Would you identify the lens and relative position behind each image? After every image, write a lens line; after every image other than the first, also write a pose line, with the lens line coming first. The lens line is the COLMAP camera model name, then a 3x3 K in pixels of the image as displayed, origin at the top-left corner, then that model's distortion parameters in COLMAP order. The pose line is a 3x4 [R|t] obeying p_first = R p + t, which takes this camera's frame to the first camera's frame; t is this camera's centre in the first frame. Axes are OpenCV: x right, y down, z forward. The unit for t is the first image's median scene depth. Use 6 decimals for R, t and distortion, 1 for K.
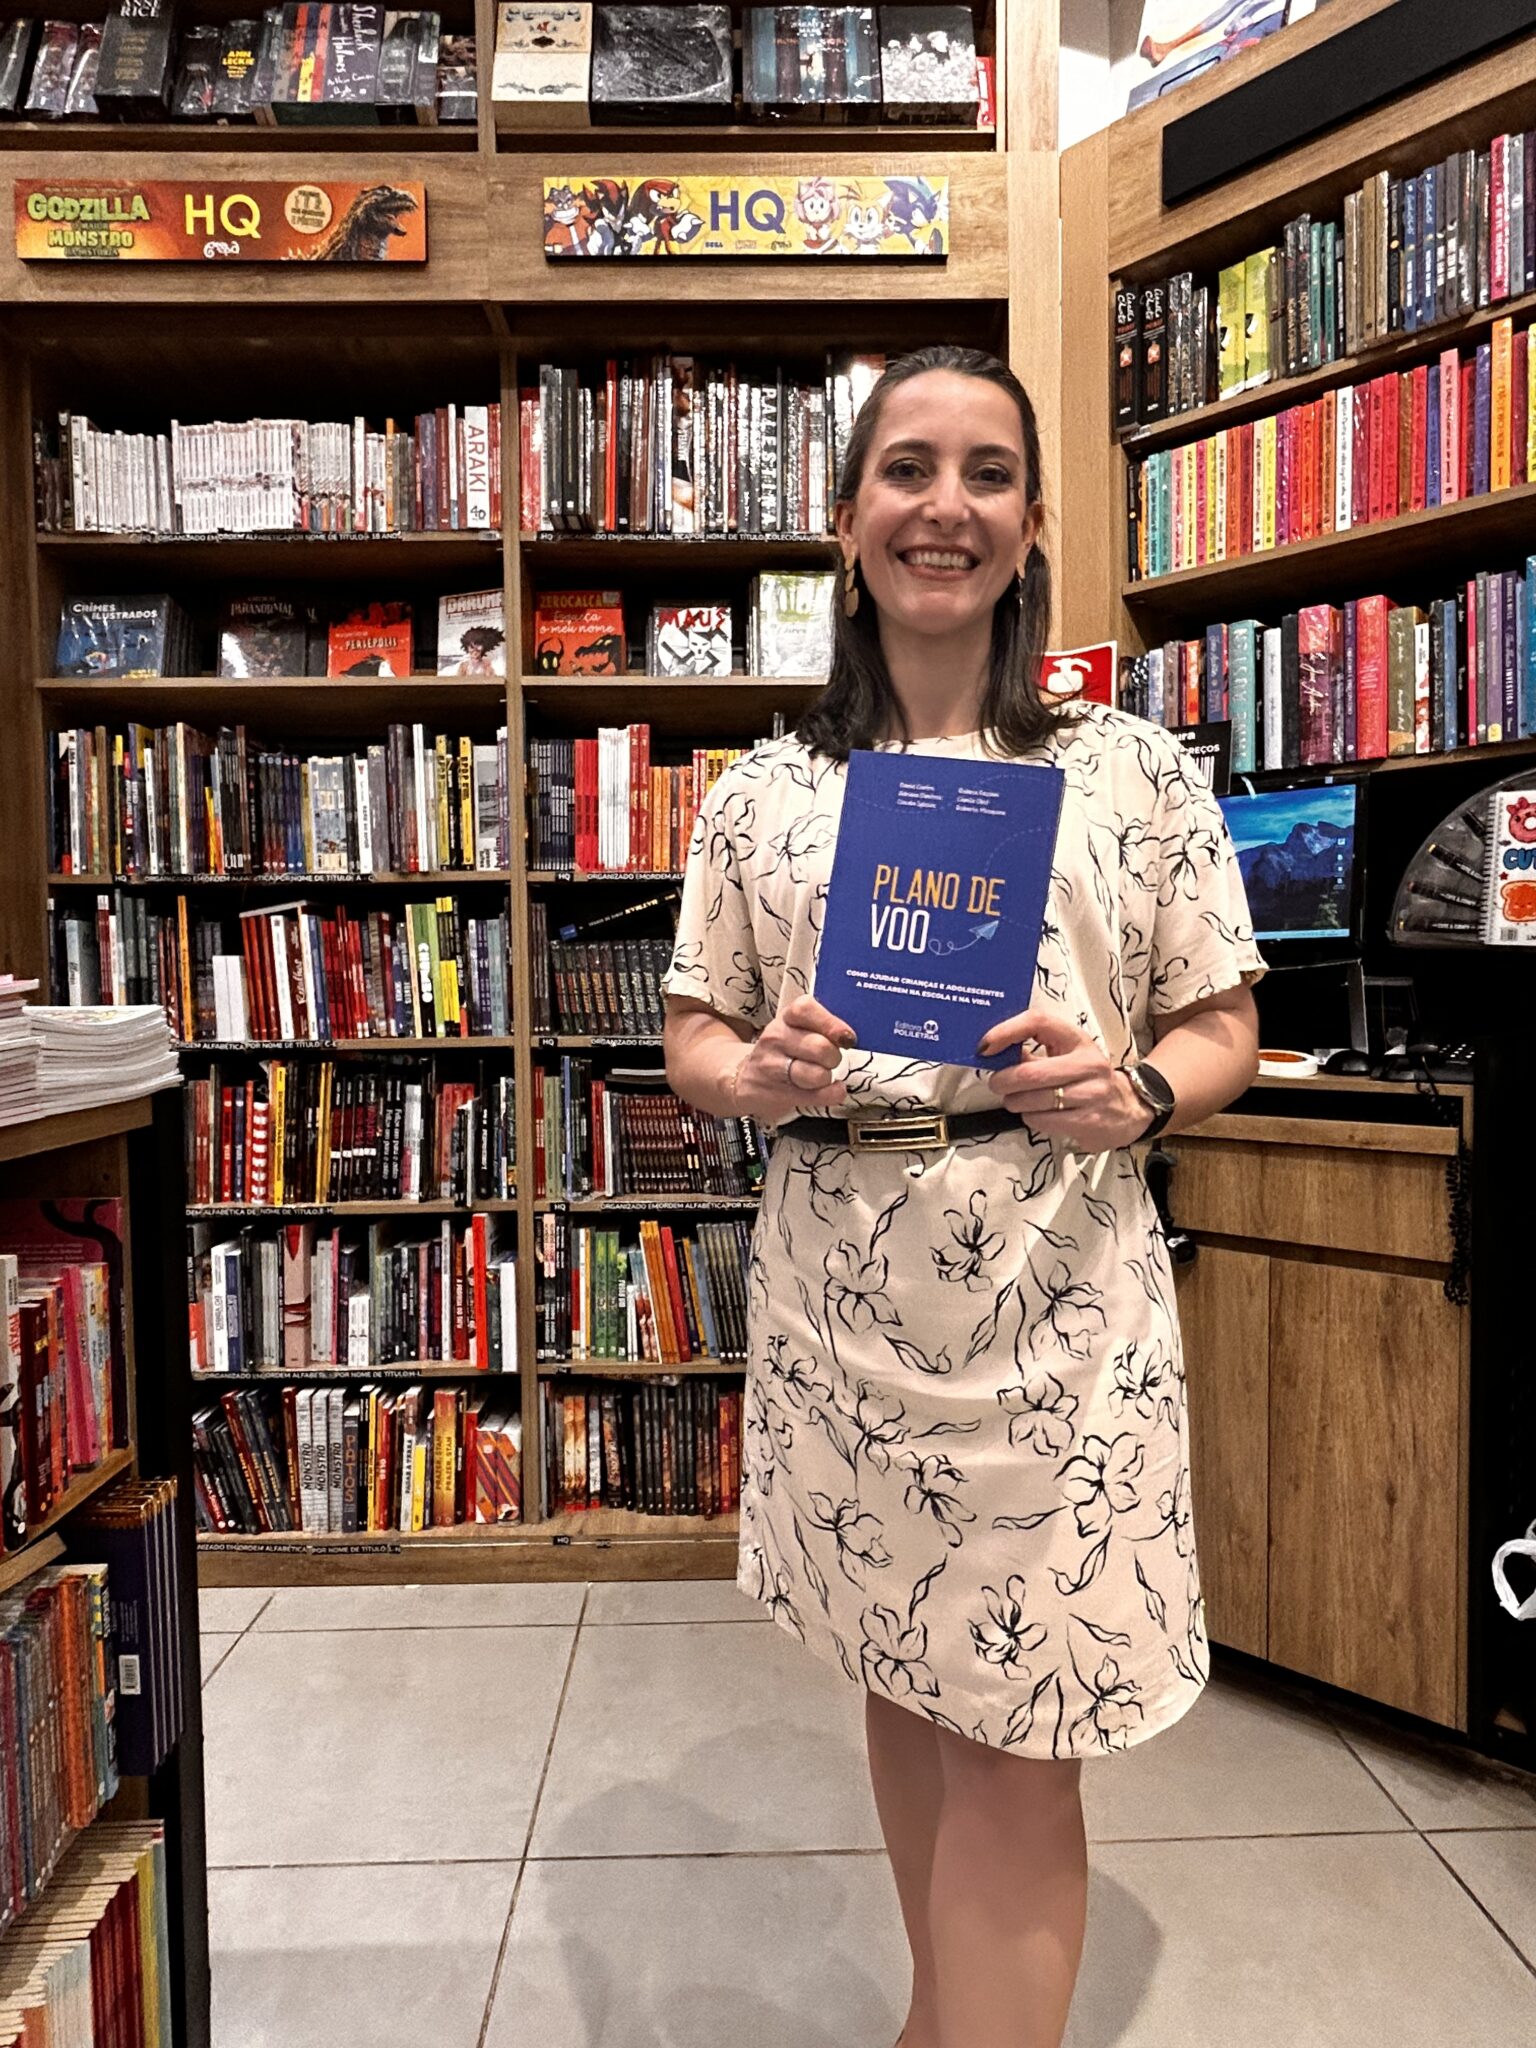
lens RADIAL K [[1210.1, 0, 766.9], [0, 1210.1, 1039.7], [0, 0, 1]] dist [-0.000364, 0.000250]
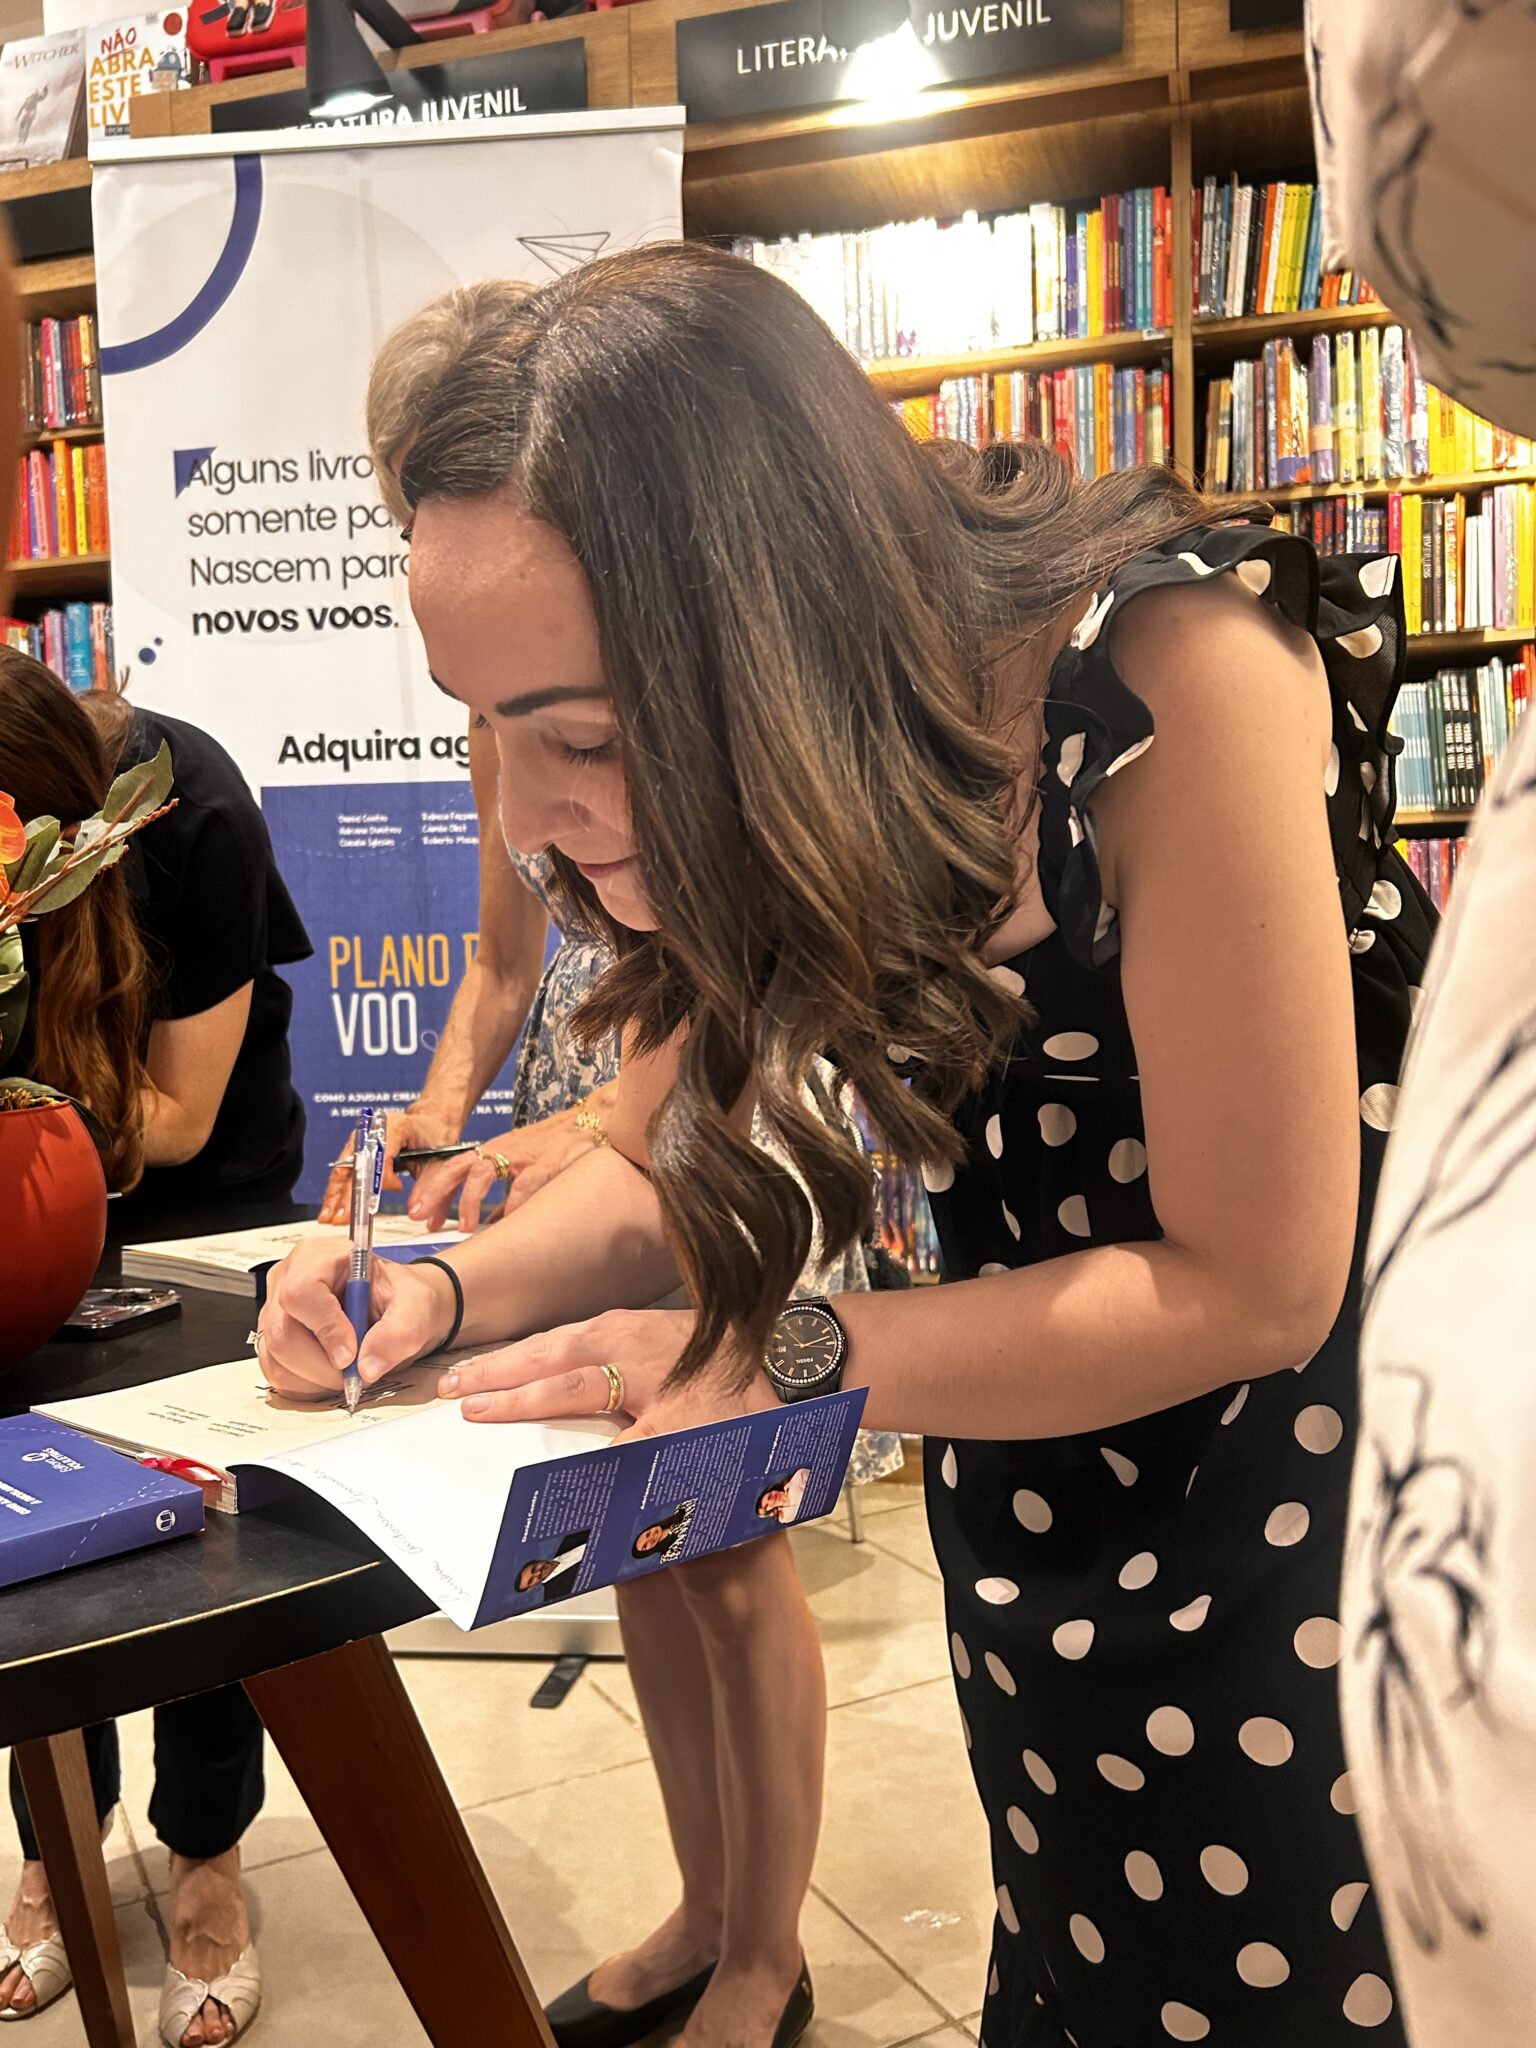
lens RADIAL K [[1688.7, 0, 766.1], [0, 1688.7, 1054.1], [0, 0, 1]] dist [-0.002591, 0.004828]
pose [[0.892382, -0.027243, 0.450458, 0.344780], [0.028112, 0.999593, 0.004762, 0.131616], [-0.450405, 0.008413, 0.892785, -0.969686]]
